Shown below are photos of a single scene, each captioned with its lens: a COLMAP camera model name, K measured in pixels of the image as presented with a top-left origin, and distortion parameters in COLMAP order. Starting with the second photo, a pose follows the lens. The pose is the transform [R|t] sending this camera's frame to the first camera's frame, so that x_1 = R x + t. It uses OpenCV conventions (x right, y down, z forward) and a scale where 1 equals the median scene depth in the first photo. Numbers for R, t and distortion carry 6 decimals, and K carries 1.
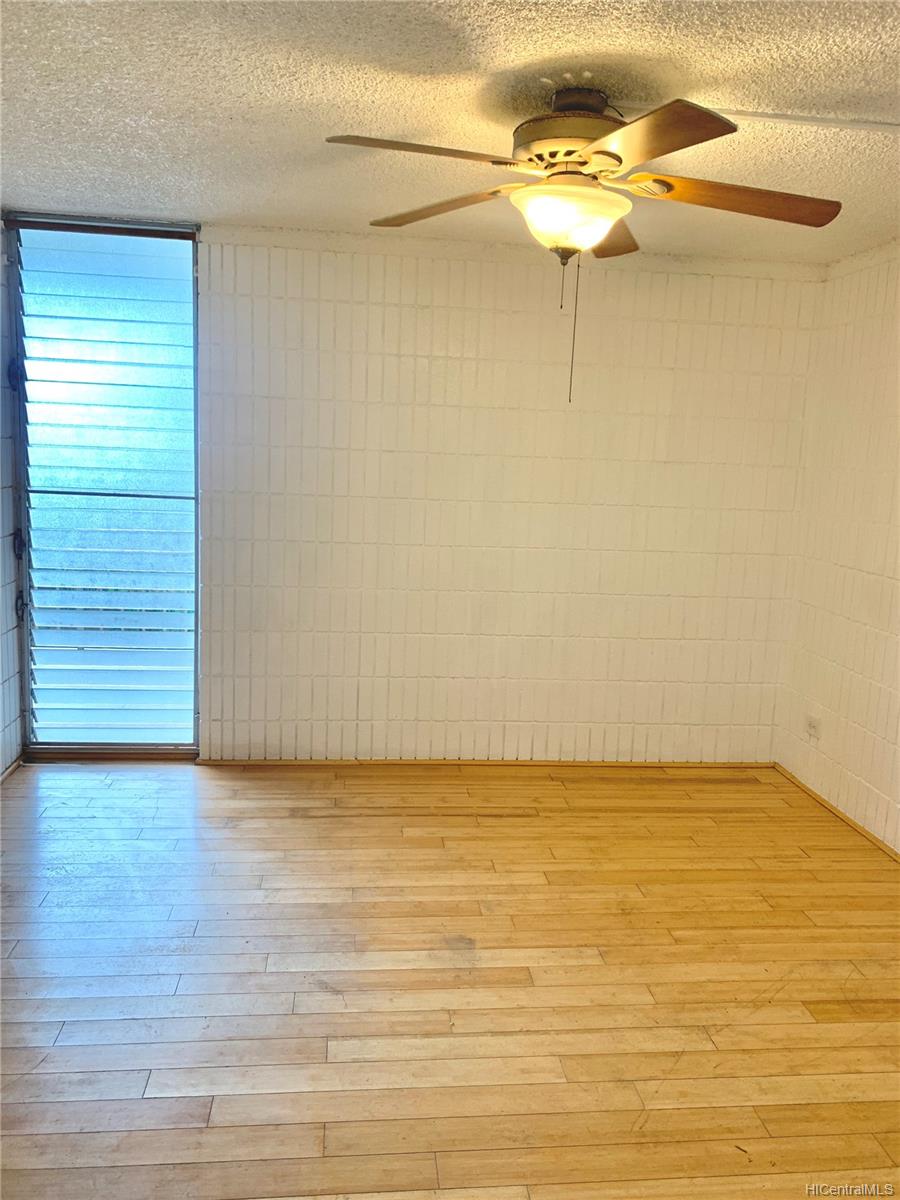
lens RADIAL K [[913.4, 0, 450.0], [0, 913.4, 600.0], [0, 0, 1]] dist [0.076130, -0.087573]
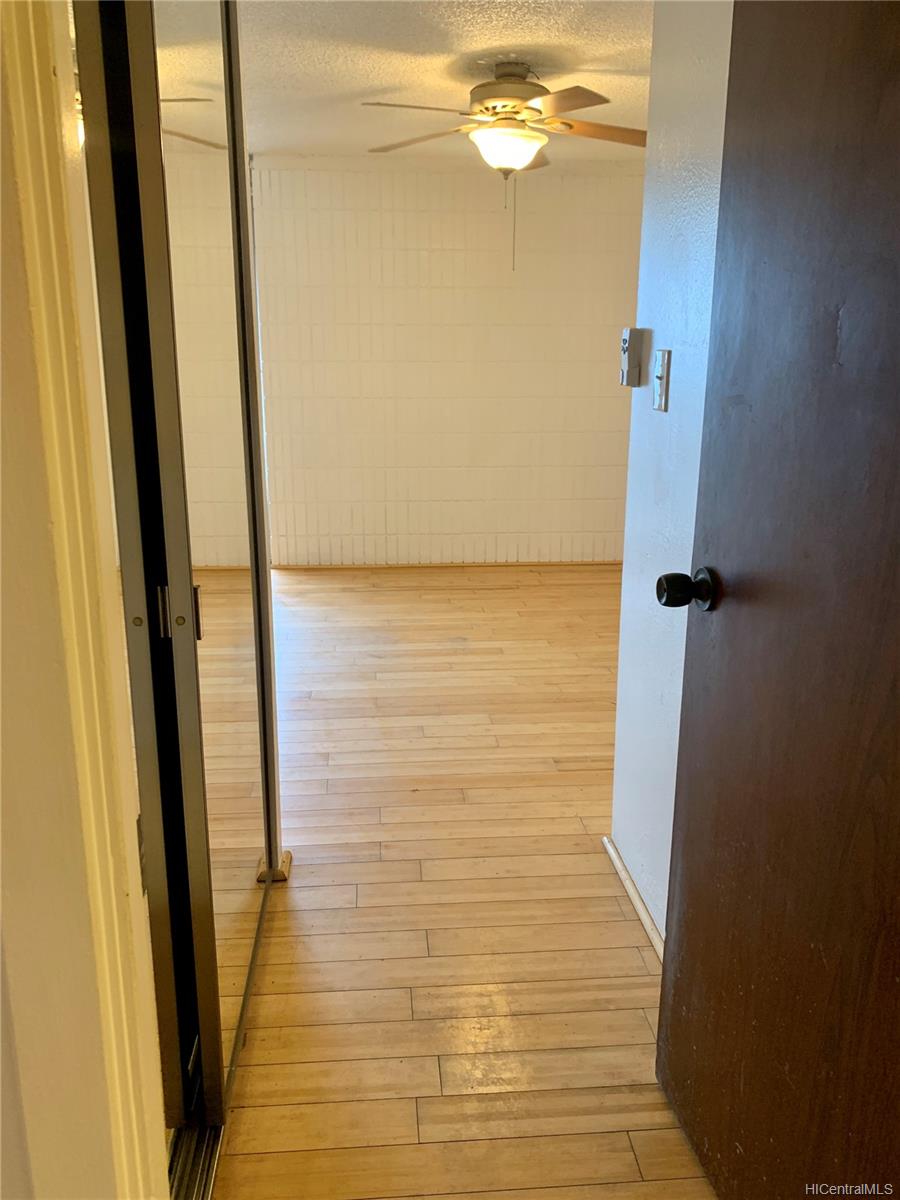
lens RADIAL K [[913.4, 0, 450.0], [0, 913.4, 600.0], [0, 0, 1]] dist [0.076130, -0.087573]
pose [[0.998993, -0.032467, -0.030972, 0.050892], [0.035118, 0.995386, 0.089294, 0.181662], [0.027930, -0.090292, 0.995524, -0.565146]]
